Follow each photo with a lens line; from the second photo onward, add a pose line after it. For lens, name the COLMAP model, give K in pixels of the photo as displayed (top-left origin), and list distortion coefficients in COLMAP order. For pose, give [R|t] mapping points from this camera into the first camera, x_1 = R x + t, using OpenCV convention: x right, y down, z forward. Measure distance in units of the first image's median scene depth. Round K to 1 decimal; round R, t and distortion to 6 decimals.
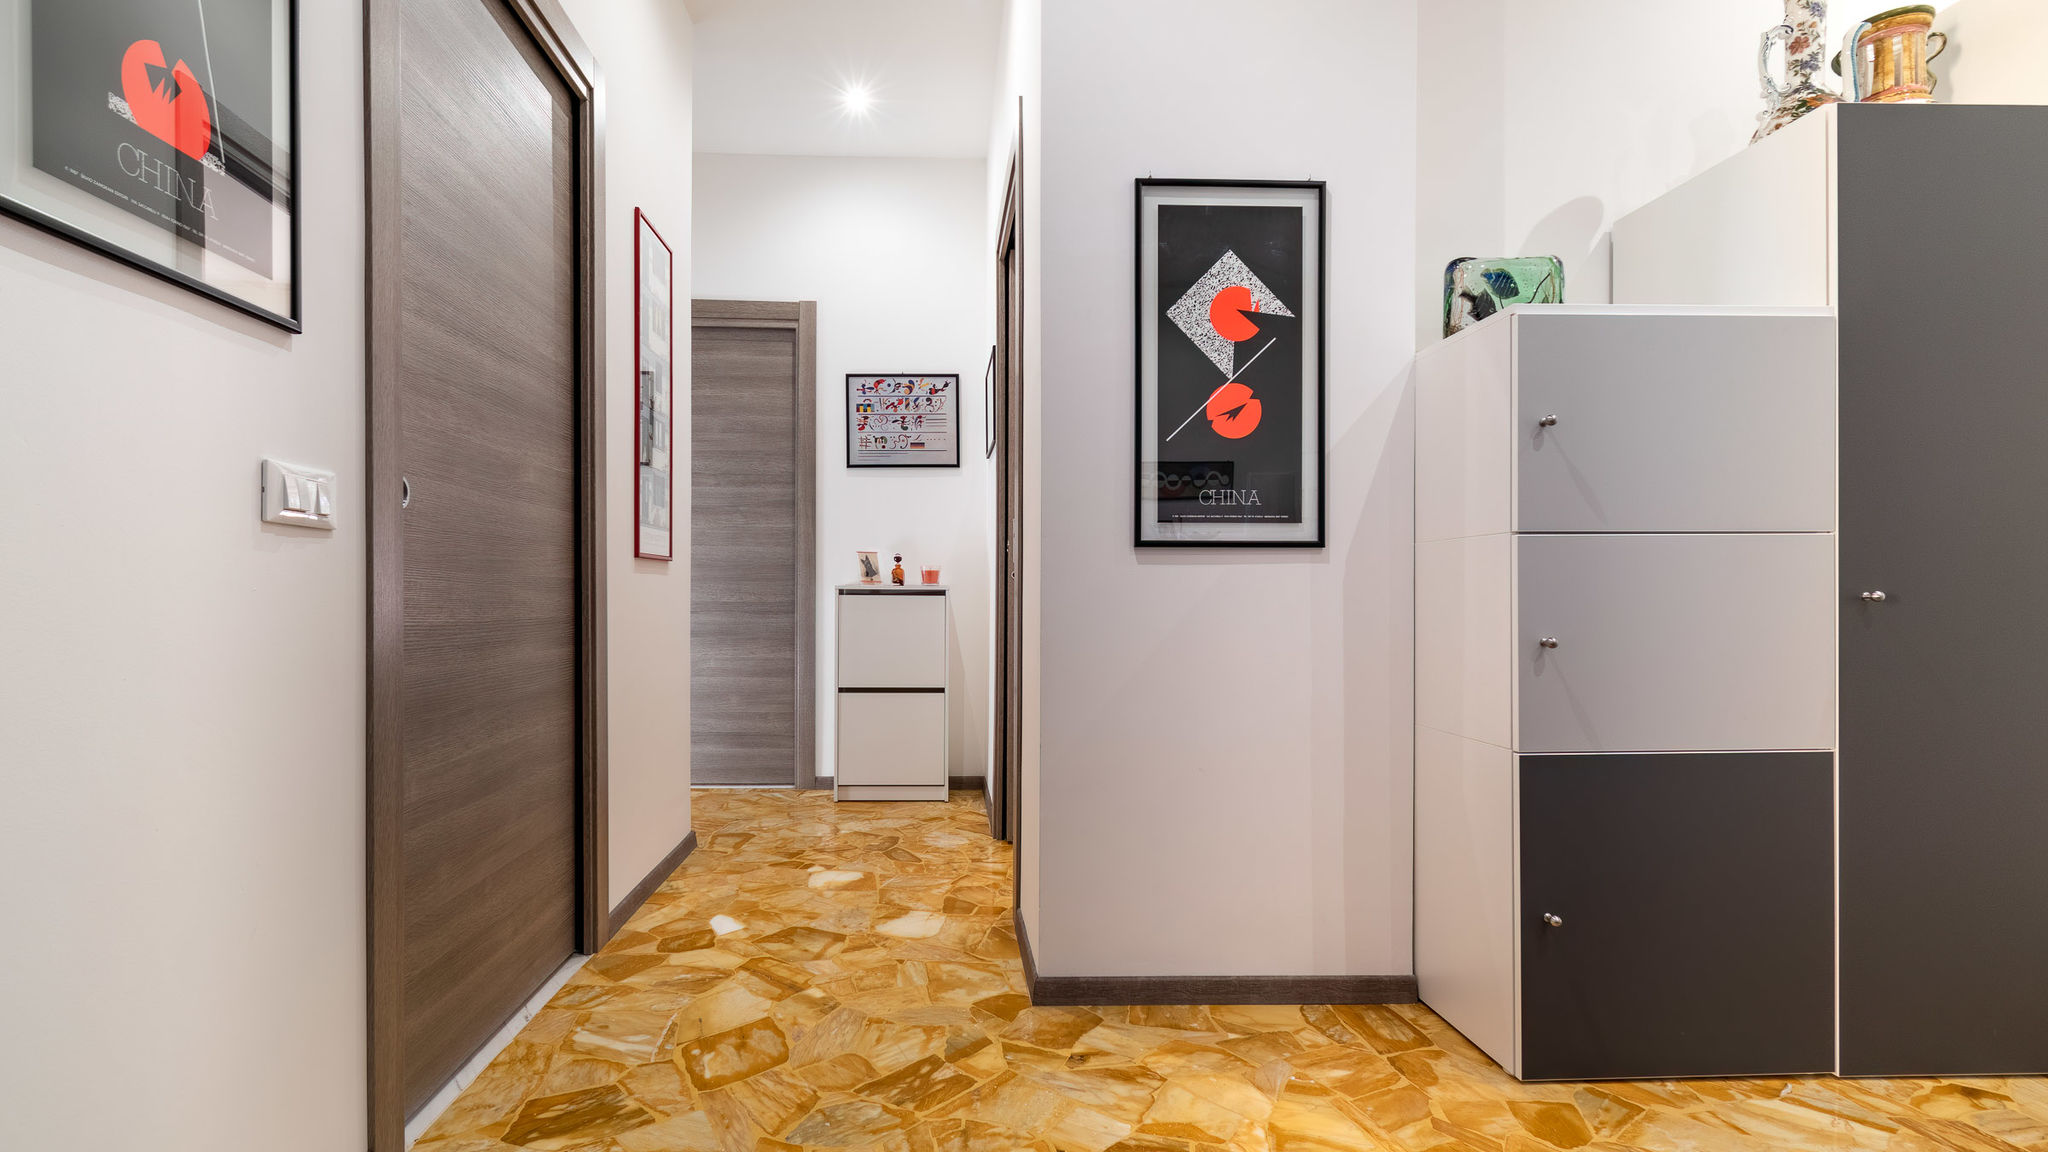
lens RADIAL K [[884.4, 0, 1019.7], [0, 884.4, 614.3], [0, 0, 1]] dist [0.001647, -0.000091]
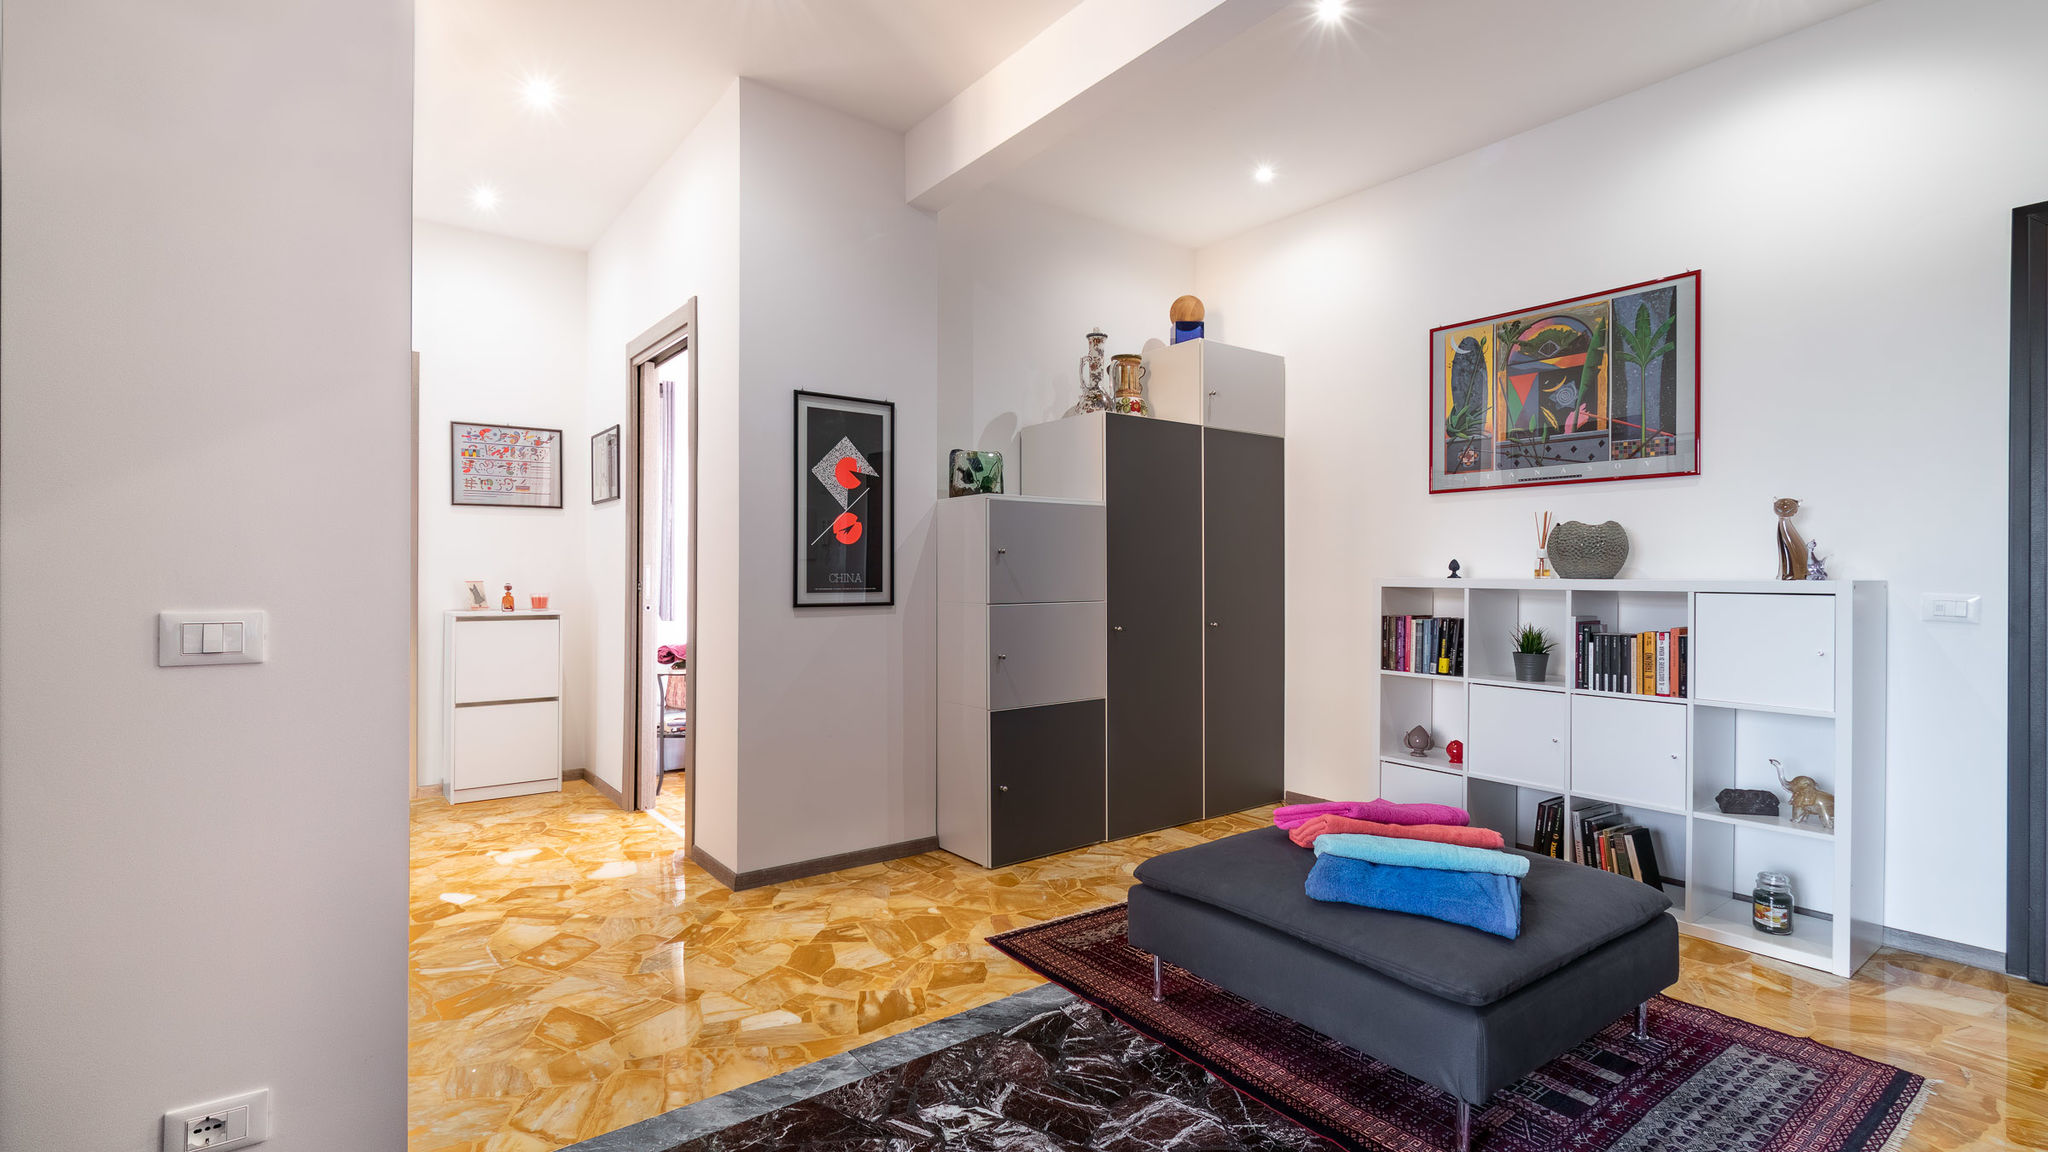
lens RADIAL K [[960.0, 0, 1054.4], [0, 960.0, 563.5], [0, 0, 1]] dist [-0.002335, -0.000691]
pose [[0.791924, 0.006985, 0.610580, -0.592405], [0.001410, 0.999911, -0.013268, -0.134740], [-0.610618, 0.011368, 0.791843, -0.751036]]
